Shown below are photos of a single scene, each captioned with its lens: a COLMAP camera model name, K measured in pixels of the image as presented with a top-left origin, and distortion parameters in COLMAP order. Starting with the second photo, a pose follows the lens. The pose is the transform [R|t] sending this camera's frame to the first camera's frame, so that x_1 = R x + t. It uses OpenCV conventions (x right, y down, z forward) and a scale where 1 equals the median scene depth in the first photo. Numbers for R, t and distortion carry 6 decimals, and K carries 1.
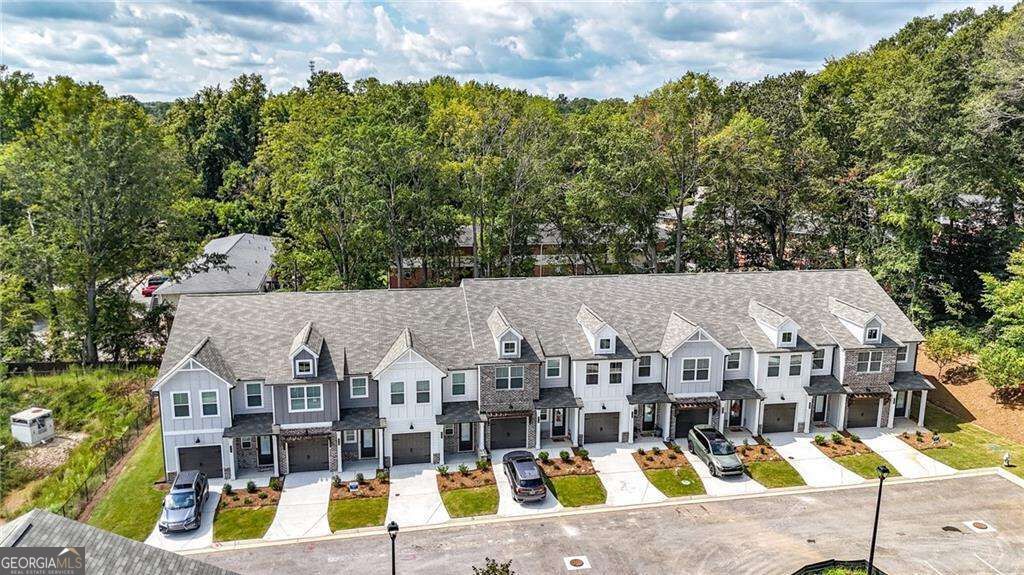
lens RADIAL K [[772.4, 0, 515.0], [0, 772.4, 285.6], [0, 0, 1]] dist [0.069754, -0.067956]
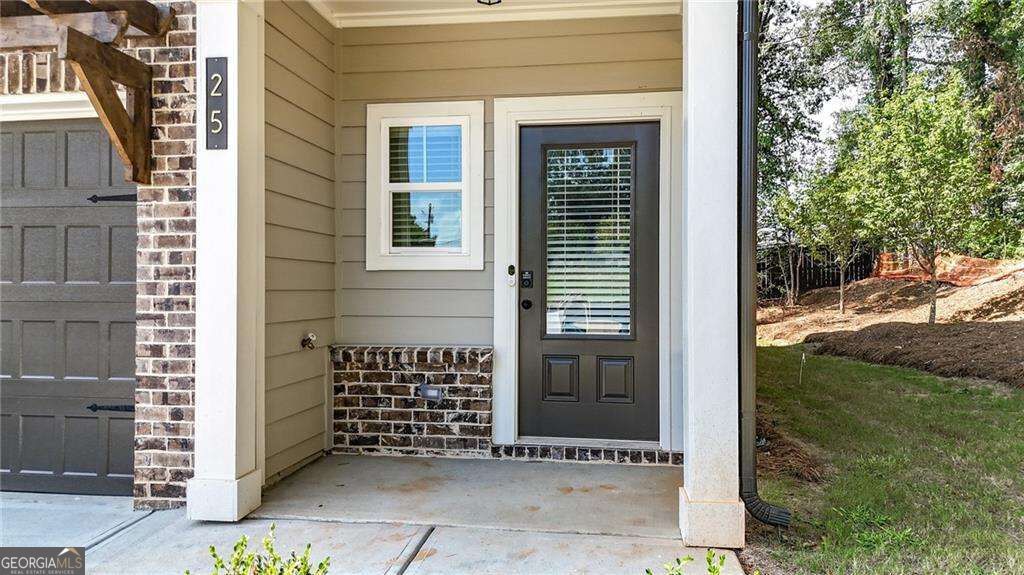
lens RADIAL K [[772.4, 0, 504.8], [0, 772.4, 287.3], [0, 0, 1]] dist [0.069754, -0.067956]
pose [[0.947523, -0.013789, -0.319390, -0.173966], [-0.058271, 0.974883, -0.214959, 0.234292], [0.314332, 0.222289, 0.922921, 0.939880]]
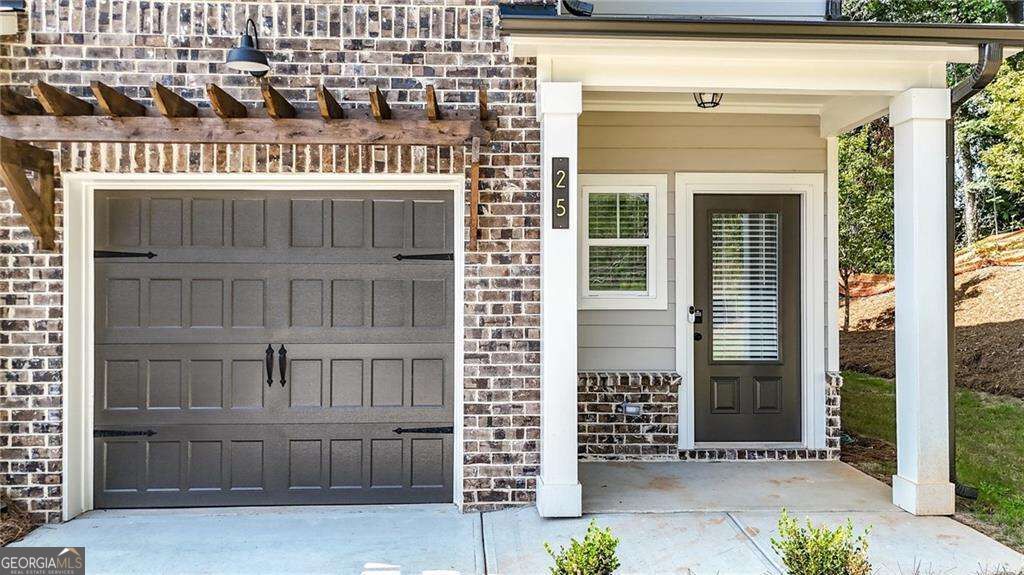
lens RADIAL K [[772.4, 0, 513.7], [0, 772.4, 285.3], [0, 0, 1]] dist [0.069754, -0.067956]
pose [[0.991806, -0.015351, -0.126825, -0.219780], [-0.013698, 0.974252, -0.225047, 0.235524], [0.127014, 0.224940, 0.966059, 0.903754]]
